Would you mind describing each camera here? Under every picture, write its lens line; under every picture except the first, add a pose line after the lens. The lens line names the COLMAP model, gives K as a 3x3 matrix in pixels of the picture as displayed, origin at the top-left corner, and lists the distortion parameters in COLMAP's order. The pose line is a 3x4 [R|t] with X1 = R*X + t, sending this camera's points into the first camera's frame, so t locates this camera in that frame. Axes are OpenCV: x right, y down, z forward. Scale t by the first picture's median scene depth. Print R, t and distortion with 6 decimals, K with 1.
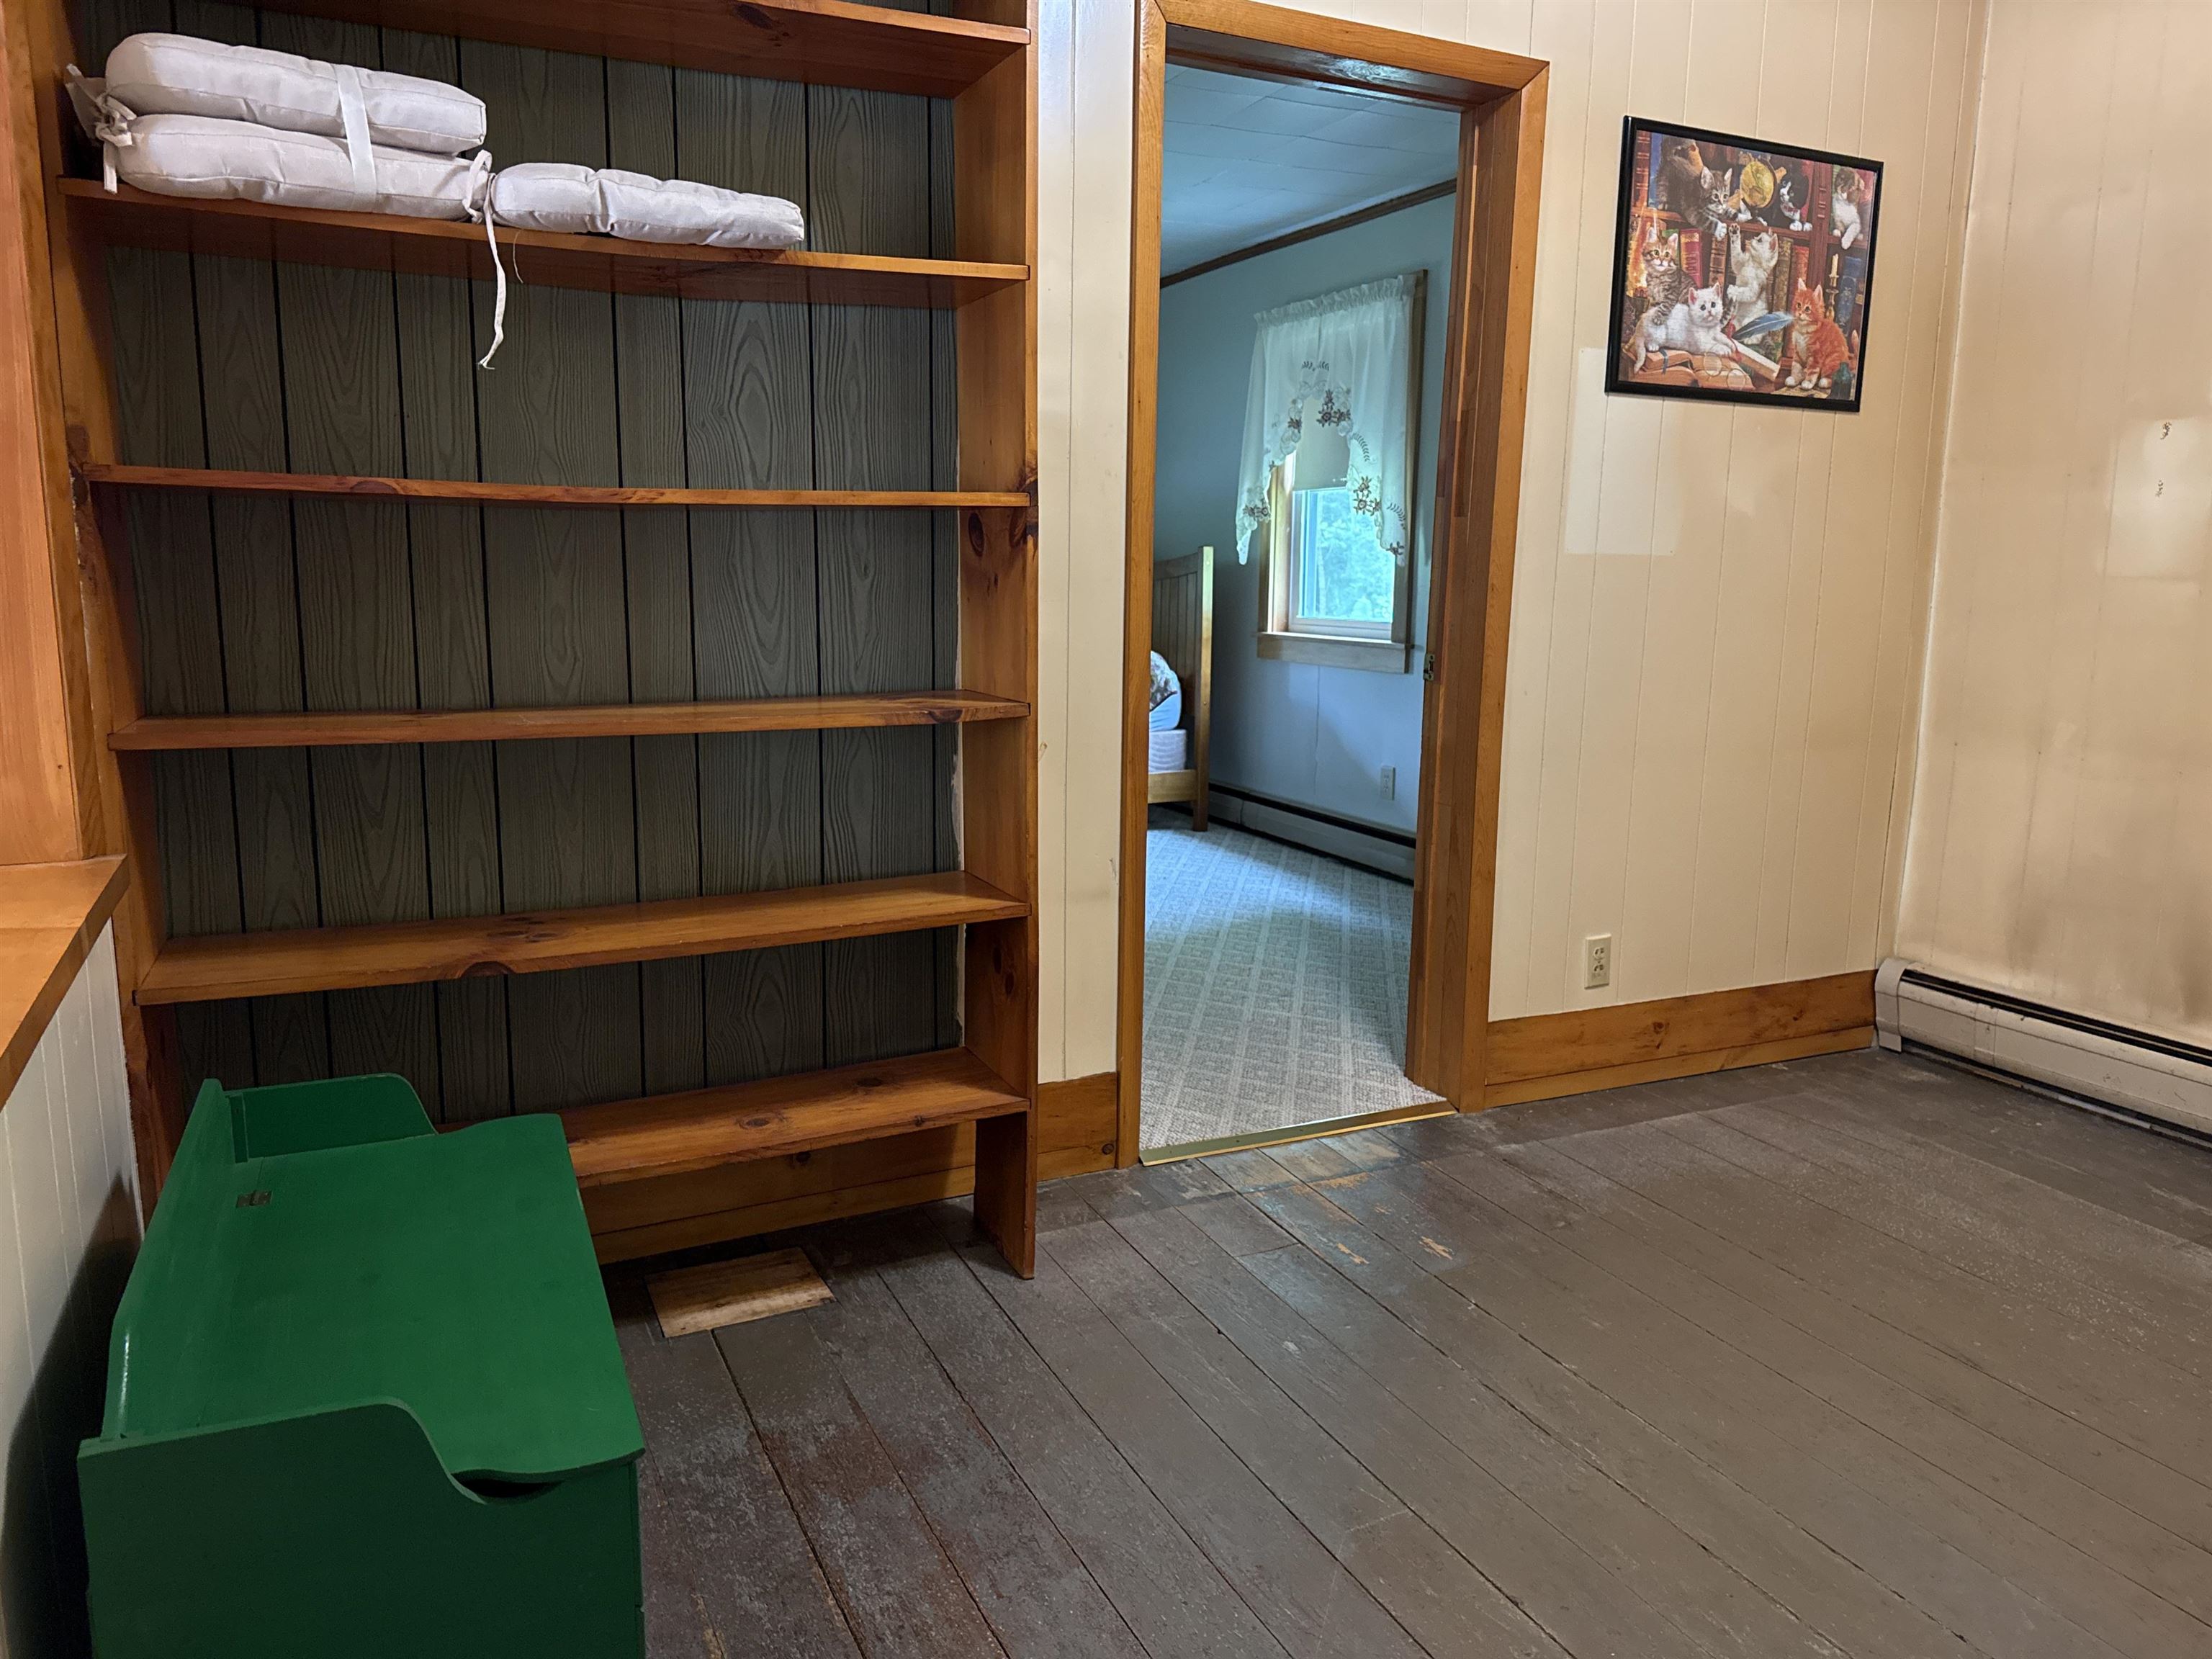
lens RADIAL K [[1552.8, 0, 1102.4], [0, 1552.8, 841.9], [0, 0, 1]] dist [0.098898, -0.123119]
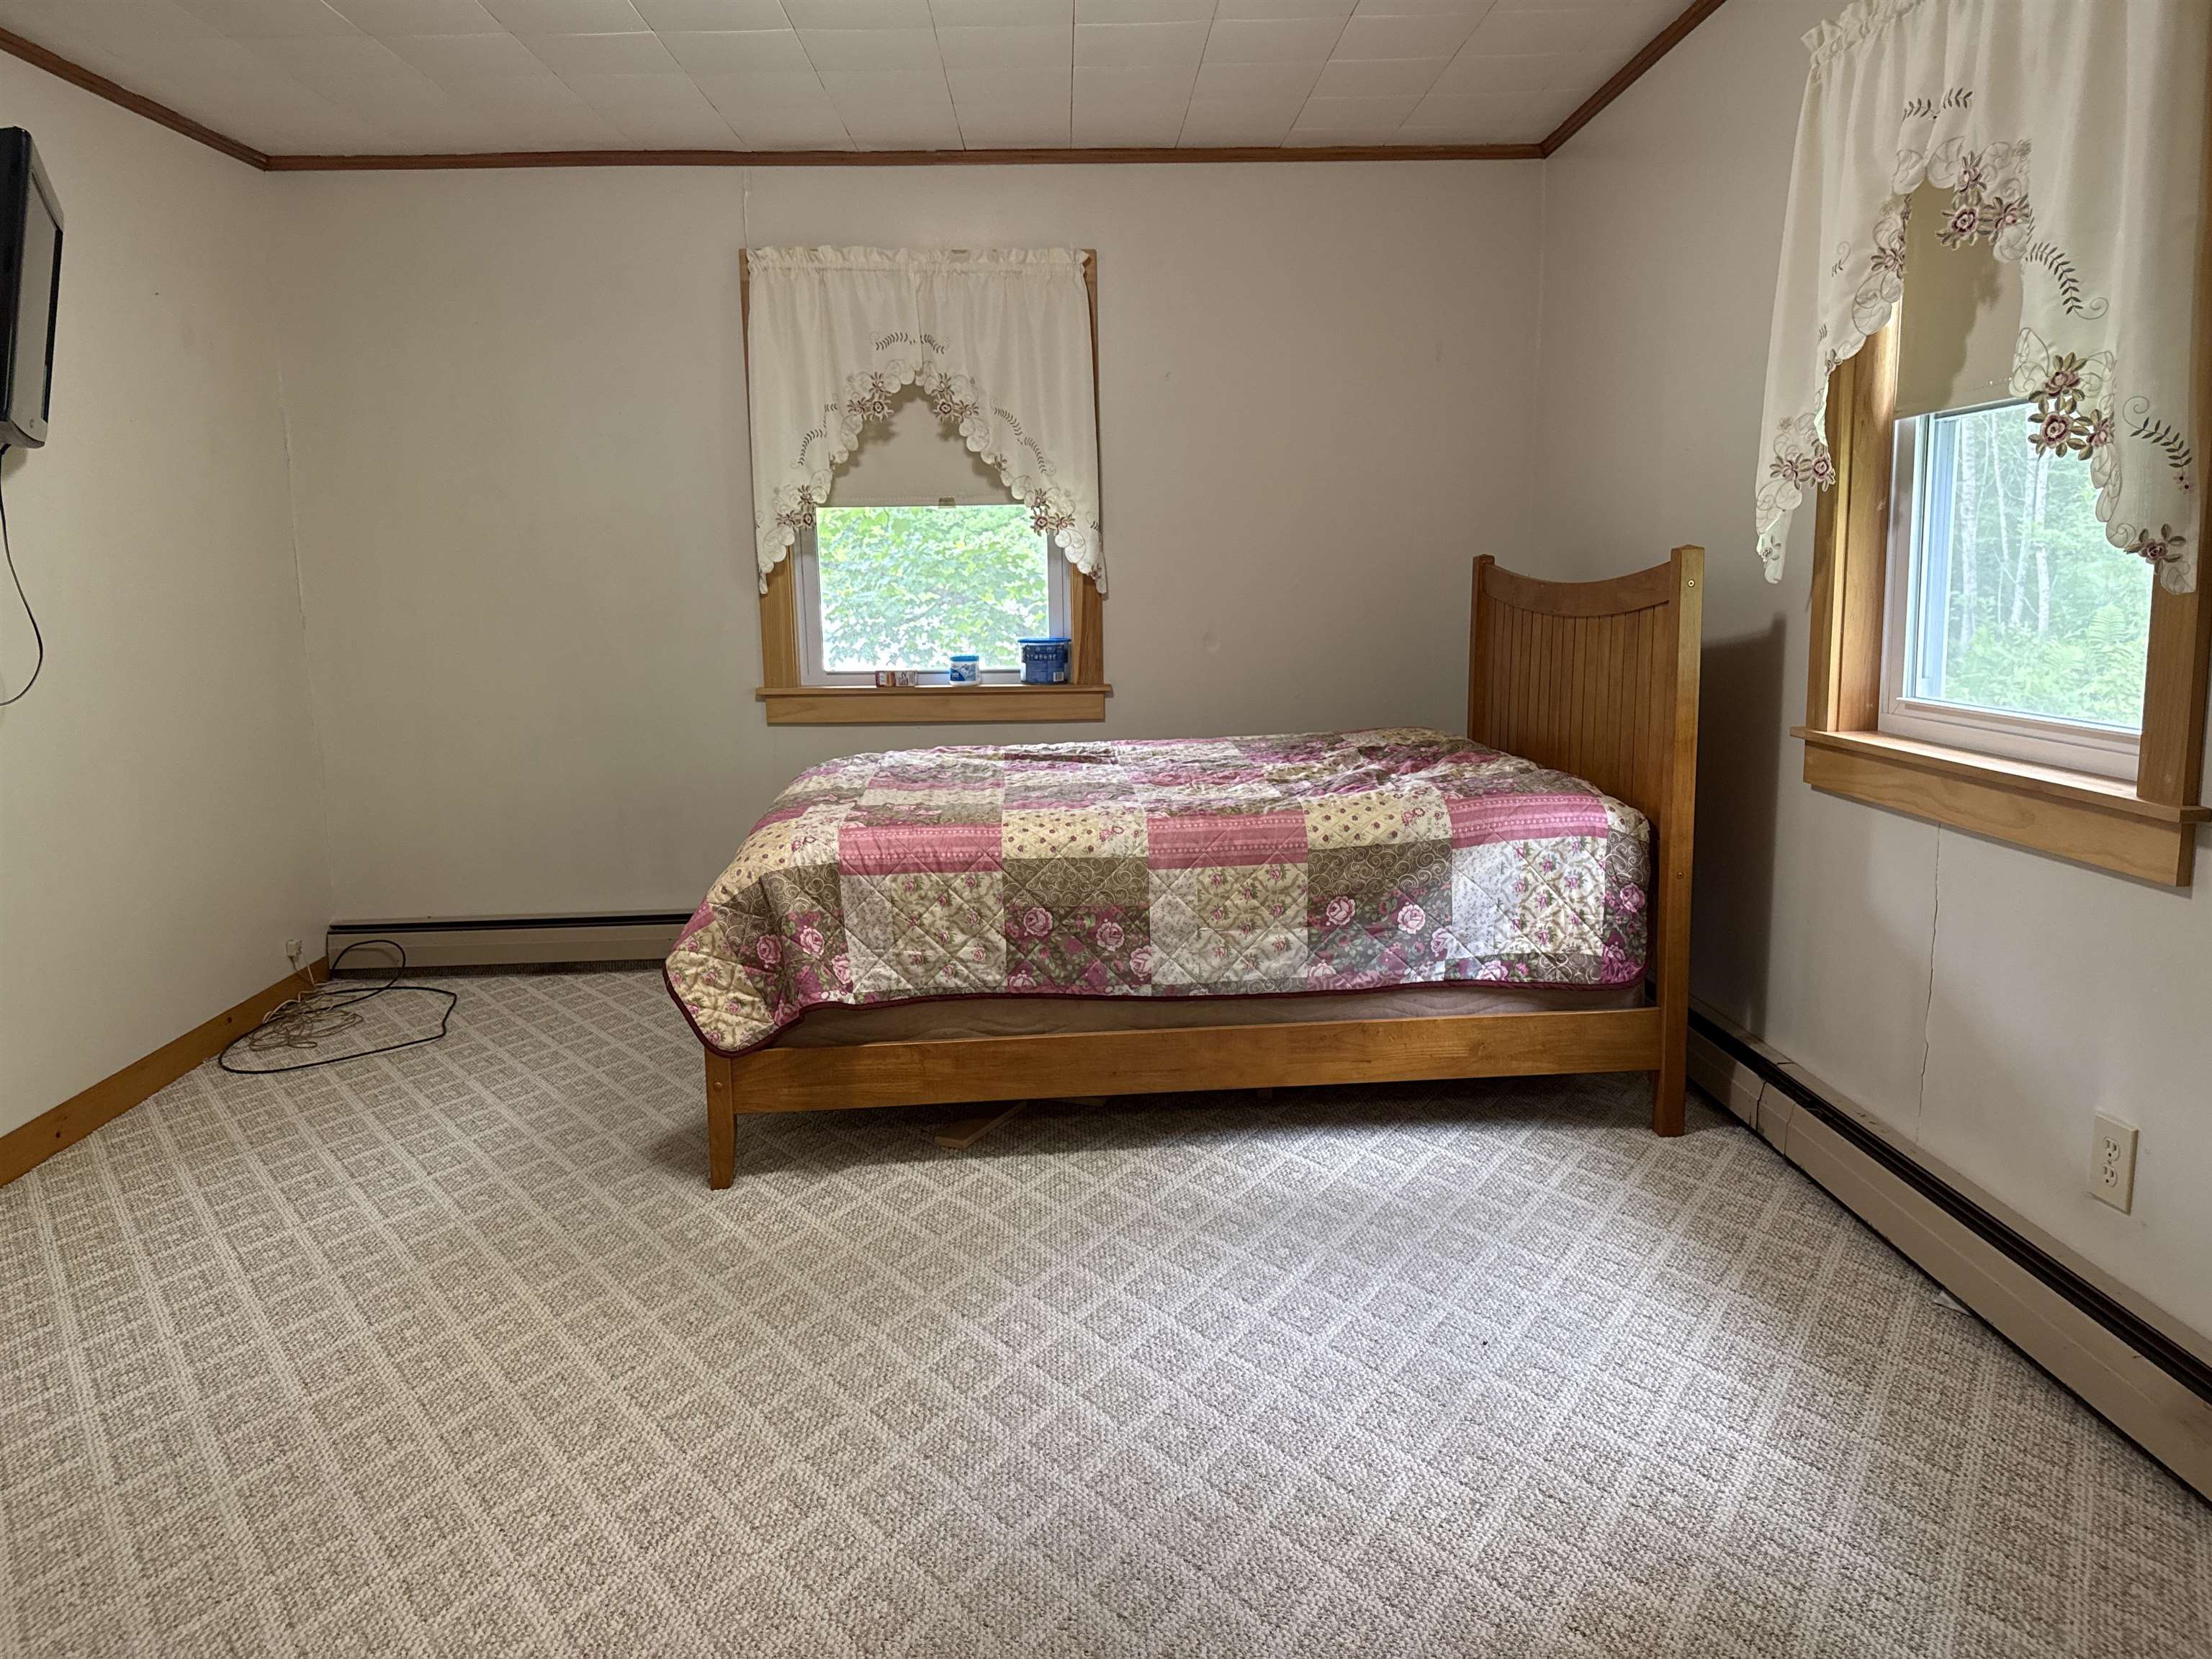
lens RADIAL K [[1552.8, 0, 1102.4], [0, 1552.8, 841.9], [0, 0, 1]] dist [0.098898, -0.123119]
pose [[0.917274, 0.028963, -0.397201, 0.109514], [-0.028346, 0.999571, 0.007426, -0.112630], [0.397246, 0.004447, 0.917701, 0.557633]]
